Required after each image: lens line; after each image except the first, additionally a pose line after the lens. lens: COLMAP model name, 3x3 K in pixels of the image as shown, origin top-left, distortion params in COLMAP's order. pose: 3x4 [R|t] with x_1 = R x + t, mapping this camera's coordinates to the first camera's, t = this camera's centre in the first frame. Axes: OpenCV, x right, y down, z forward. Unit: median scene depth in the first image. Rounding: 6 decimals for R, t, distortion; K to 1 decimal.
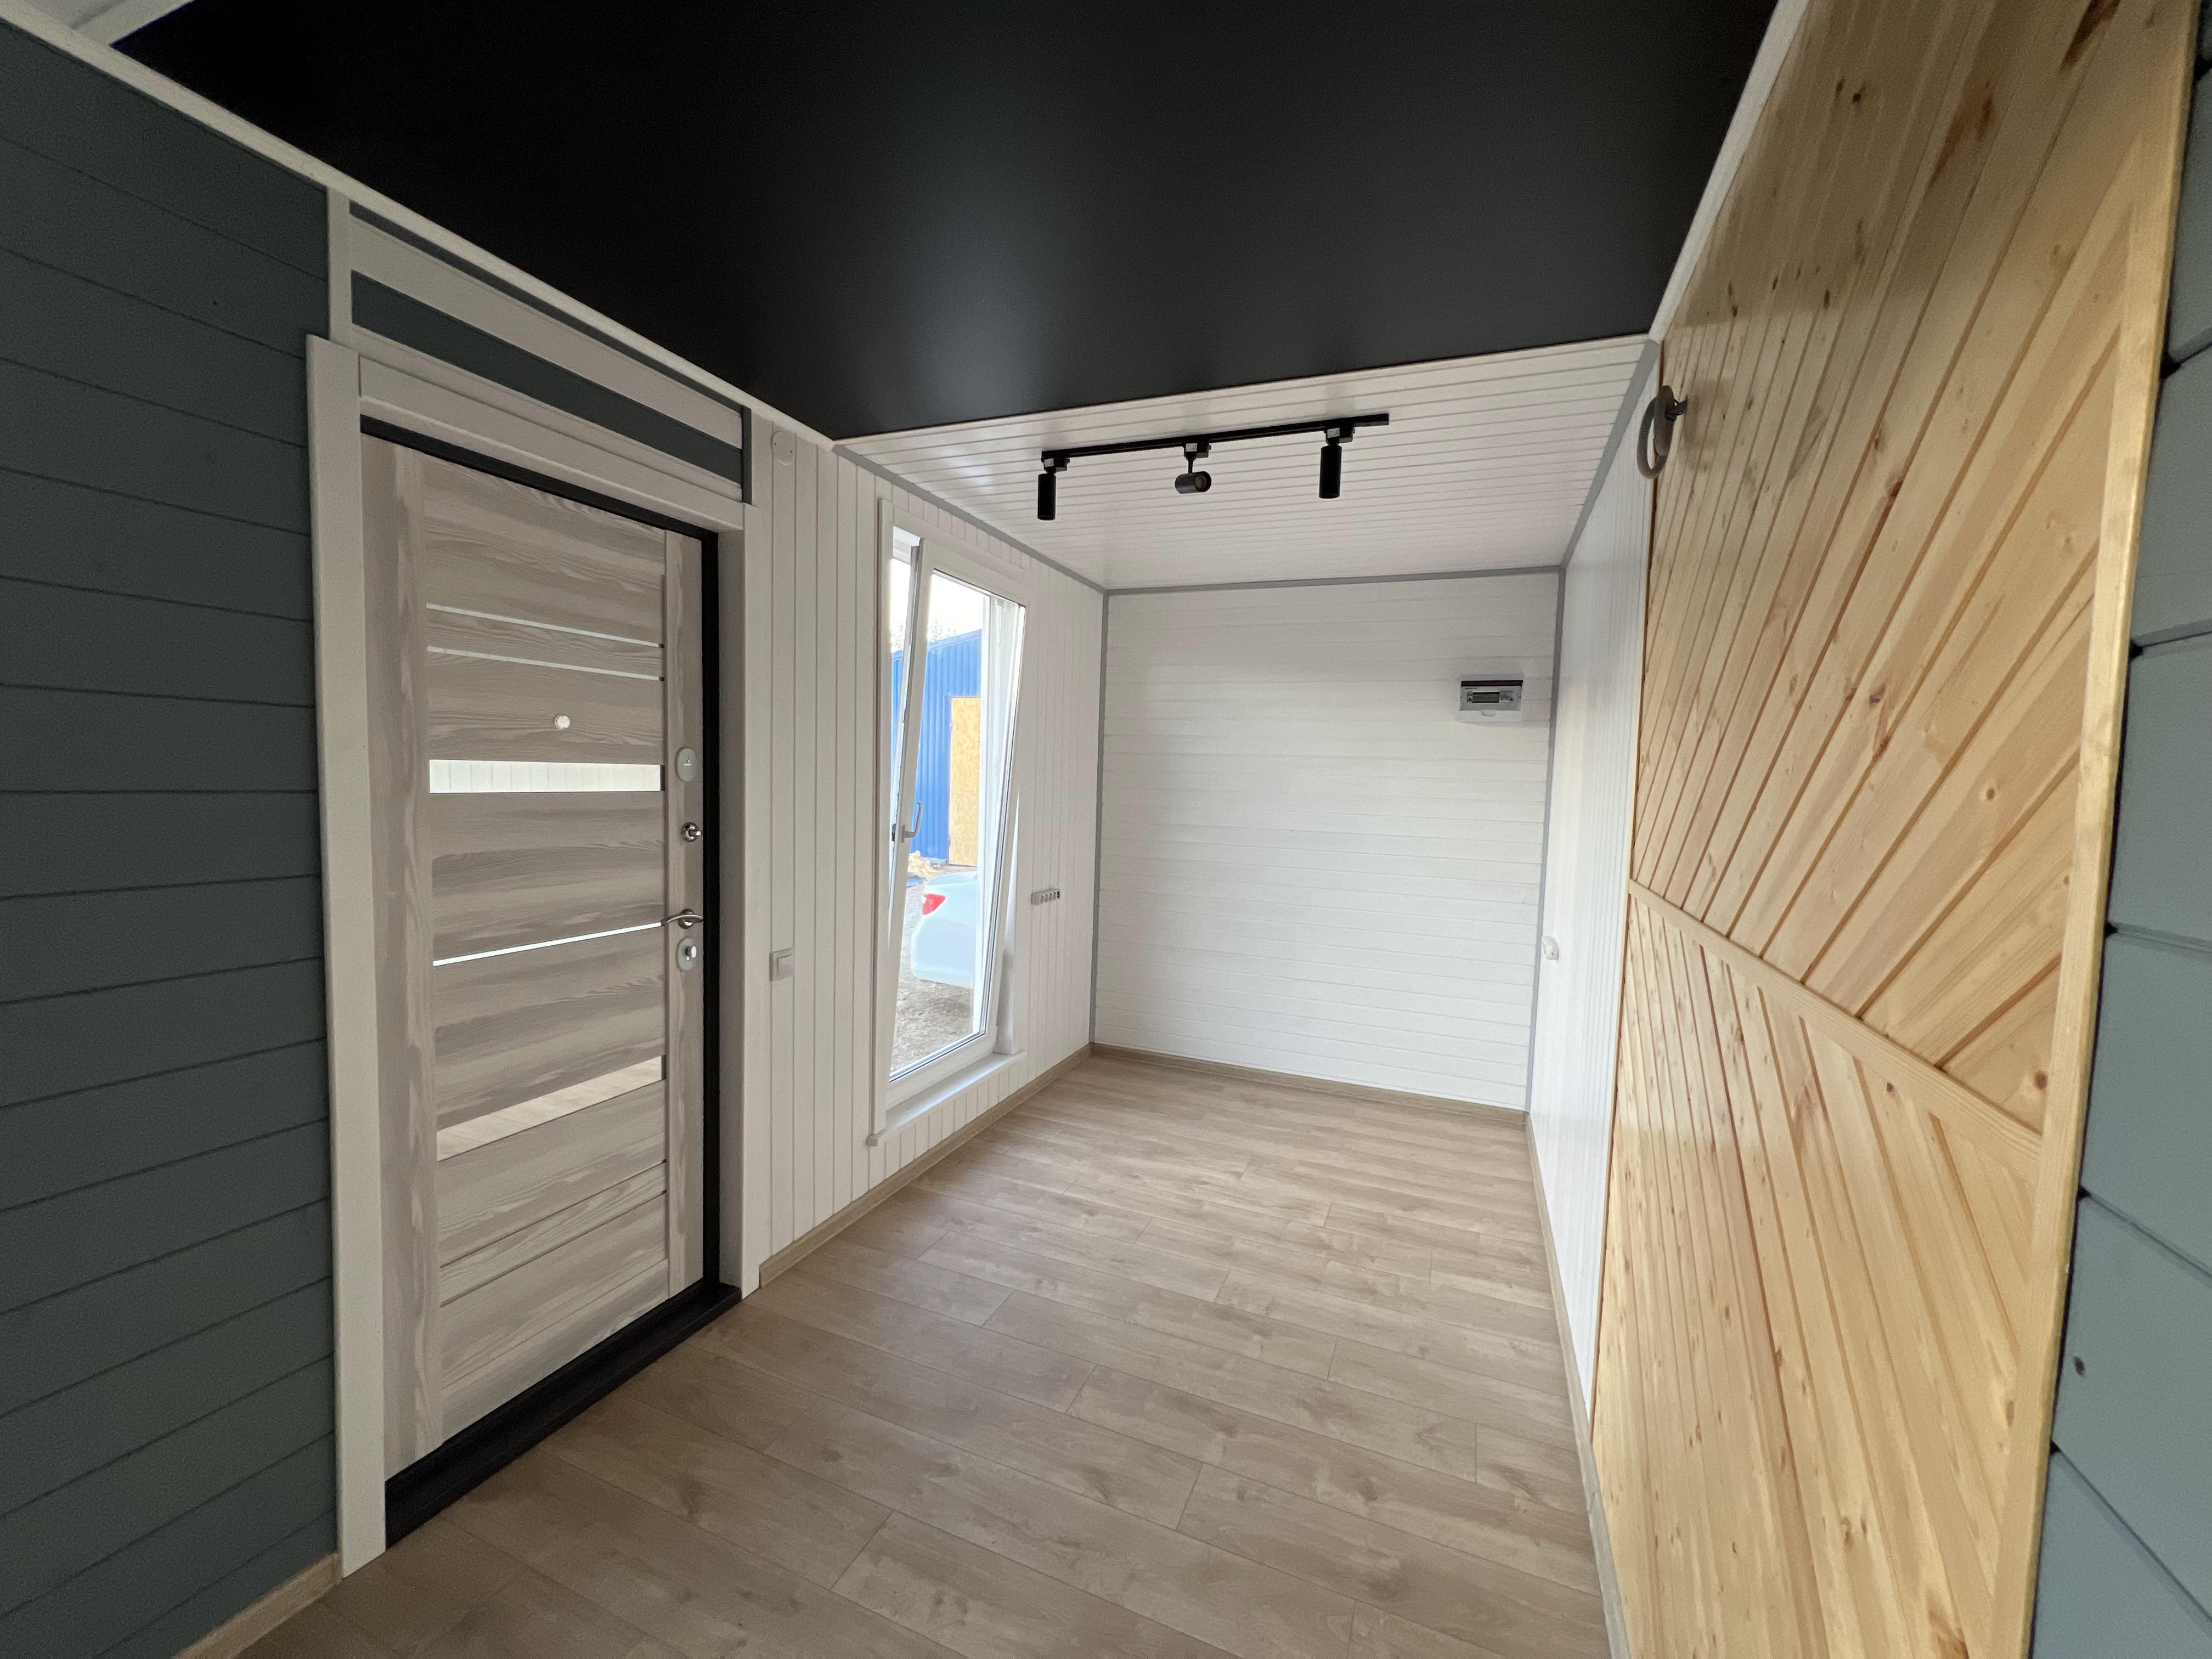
lens RADIAL K [[887.3, 0, 1104.4], [0, 887.3, 828.6], [0, 0, 1]] dist [-0.002740, 0.000747]
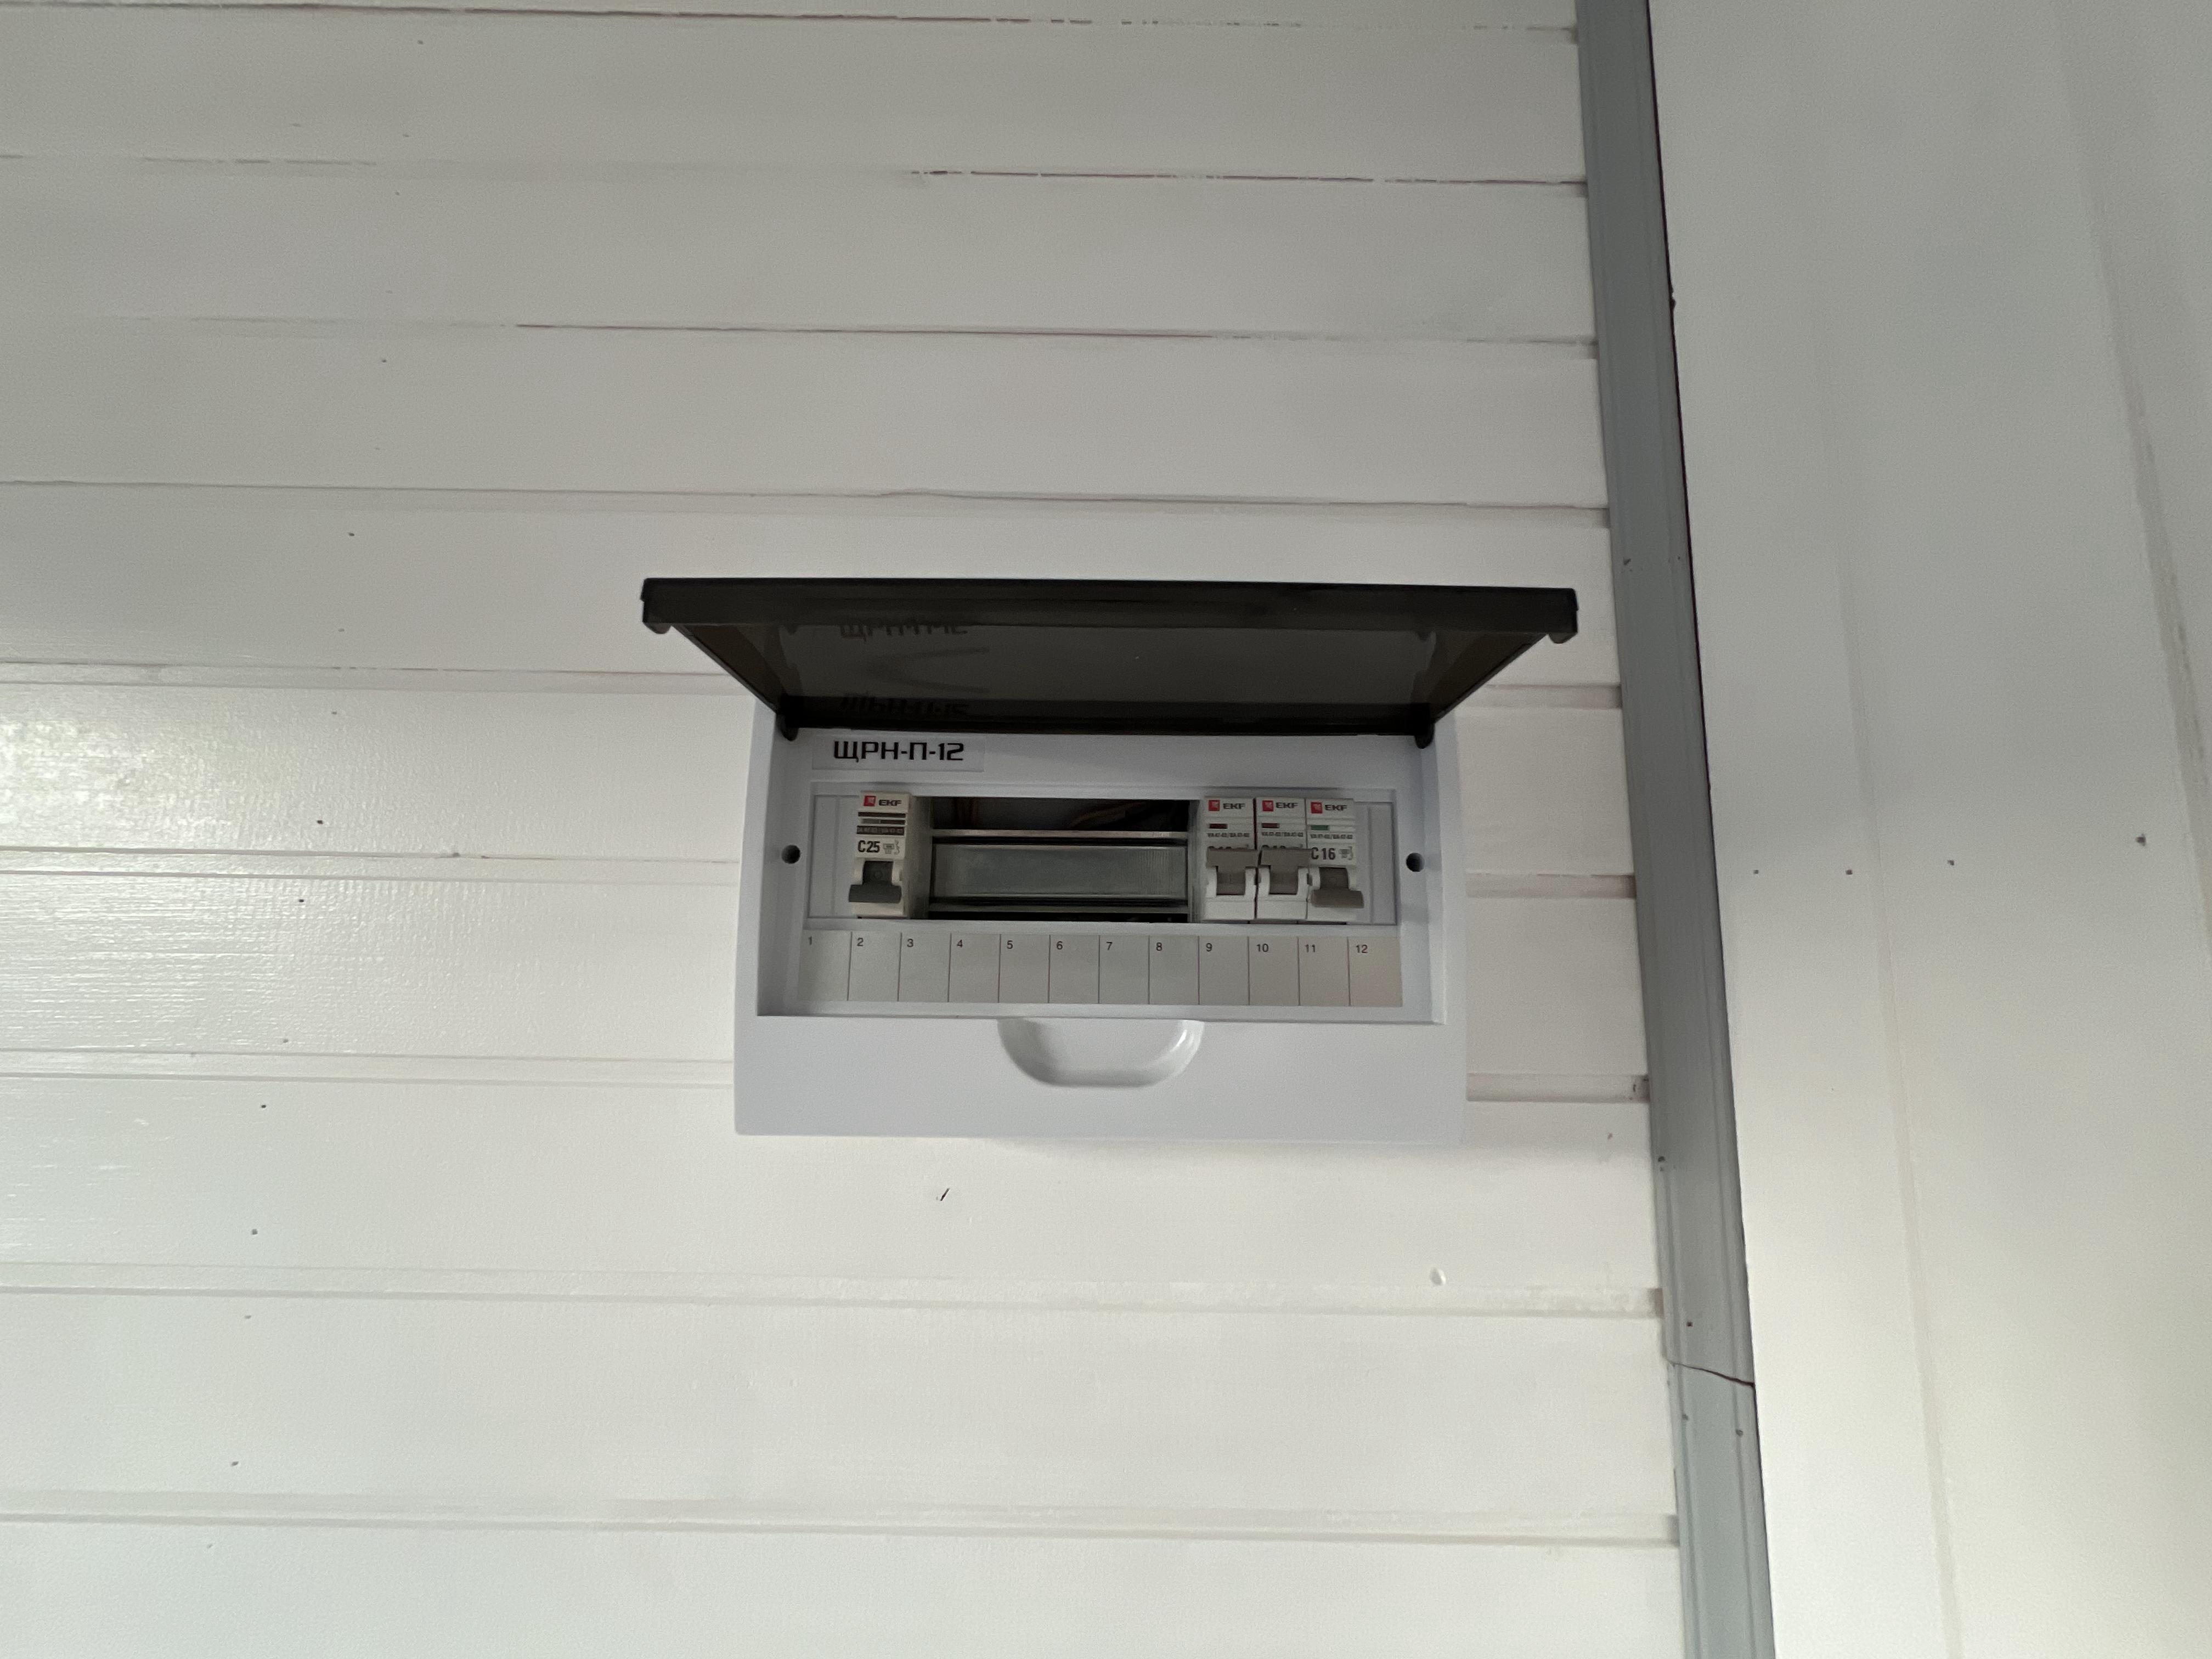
lens RADIAL K [[887.3, 0, 1100.6], [0, 887.3, 831.0], [0, 0, 1]] dist [-0.002740, 0.000747]
pose [[0.916111, 0.033894, 0.399489, 0.654065], [0.039310, 0.984025, -0.173635, -0.222469], [-0.398992, 0.174773, 0.900144, 1.508093]]
